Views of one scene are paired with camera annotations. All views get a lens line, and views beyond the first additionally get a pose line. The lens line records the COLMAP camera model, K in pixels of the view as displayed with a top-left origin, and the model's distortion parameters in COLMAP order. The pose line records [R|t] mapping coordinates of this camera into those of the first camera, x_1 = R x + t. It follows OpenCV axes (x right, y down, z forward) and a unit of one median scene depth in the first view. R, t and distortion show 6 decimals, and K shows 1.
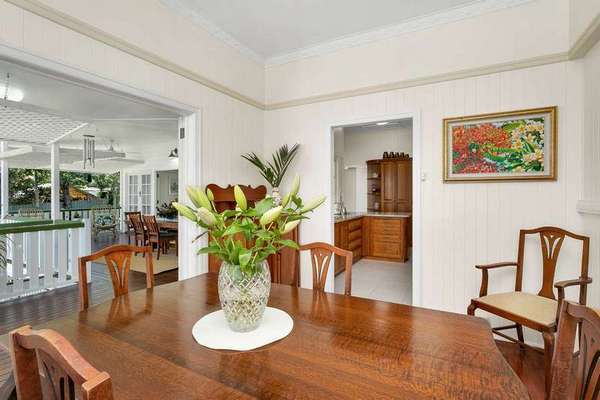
lens RADIAL K [[285.5, 0, 301.3], [0, 285.5, 195.2], [0, 0, 1]] dist [-0.012857, -0.000167]
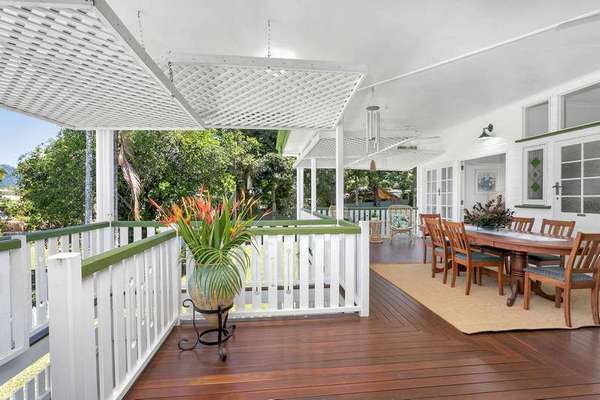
lens RADIAL K [[285.5, 0, 301.9], [0, 285.5, 199.8], [0, 0, 1]] dist [-0.012857, -0.000167]
pose [[0.572245, 0.009793, -0.820024, -0.570933], [-0.003119, 0.999947, 0.009766, 0.045885], [0.820077, -0.003031, 0.572245, 0.976200]]
